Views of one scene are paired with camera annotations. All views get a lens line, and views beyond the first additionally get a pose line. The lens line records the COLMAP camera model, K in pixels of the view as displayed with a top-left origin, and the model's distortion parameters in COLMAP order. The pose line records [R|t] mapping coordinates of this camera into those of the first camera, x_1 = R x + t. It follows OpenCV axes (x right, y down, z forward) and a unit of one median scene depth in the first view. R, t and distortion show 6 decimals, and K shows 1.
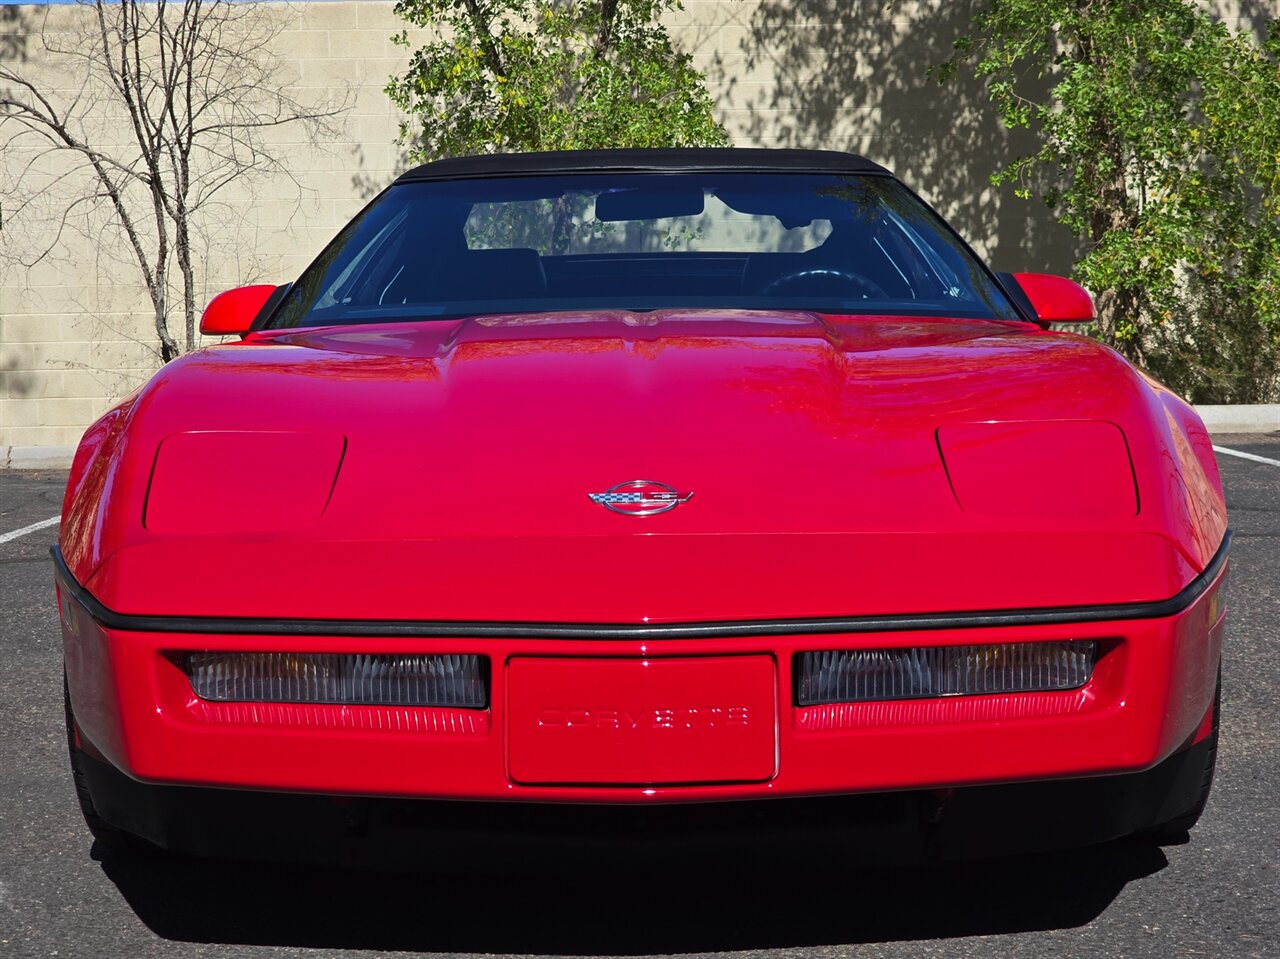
lens RADIAL K [[2450.1, 0, 637.2], [0, 2450.1, 506.5], [0, 0, 1]] dist [0.024451, 0.198370]
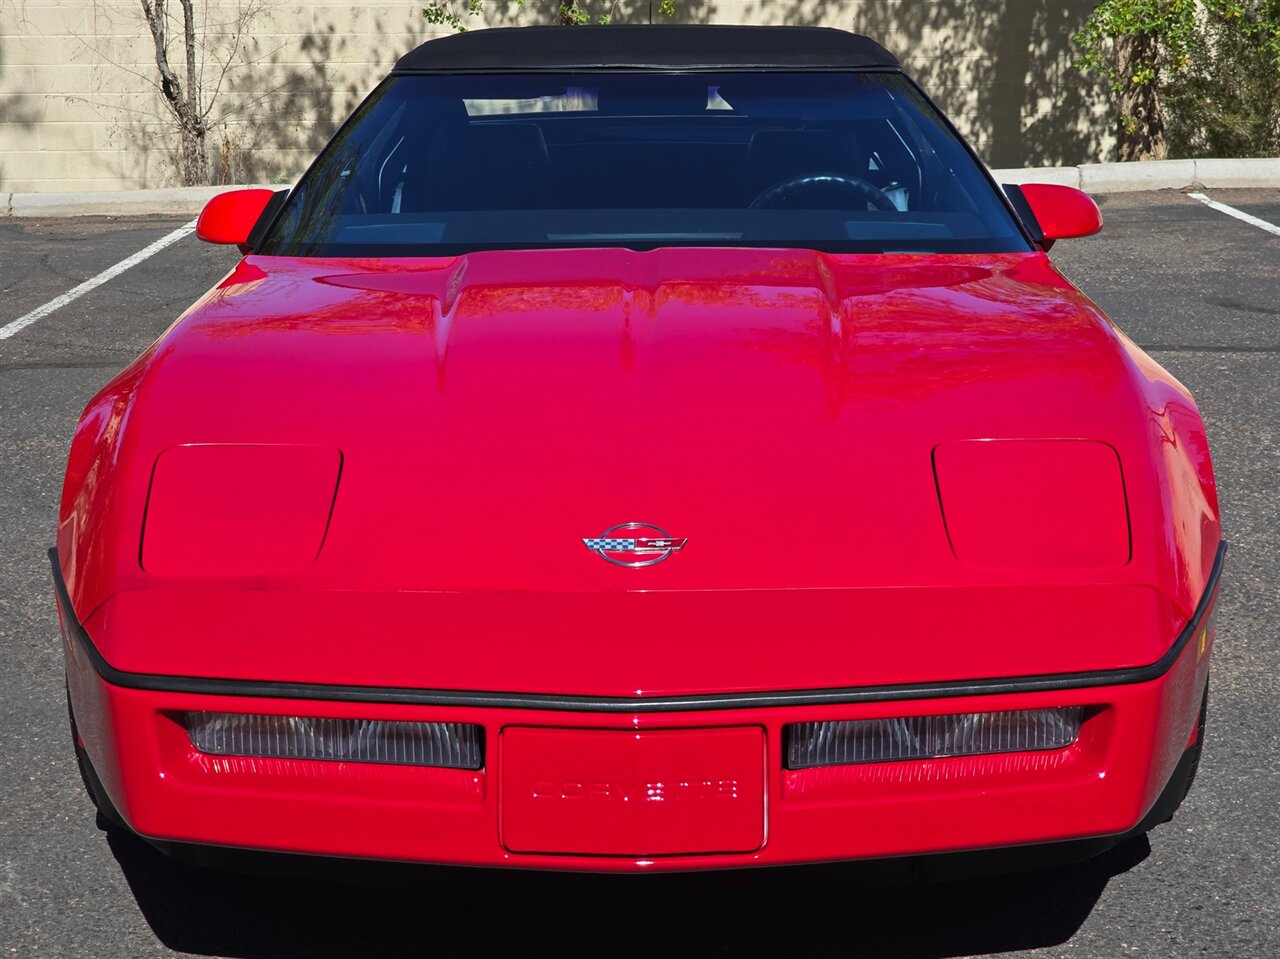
lens RADIAL K [[2450.1, 0, 637.2], [0, 2450.1, 506.5], [0, 0, 1]] dist [0.024451, 0.198370]
pose [[0.999961, 0.008502, -0.002384, 0.004185], [-0.008131, 0.991869, 0.127003, -0.133836], [0.003444, -0.126979, 0.991899, 0.004701]]
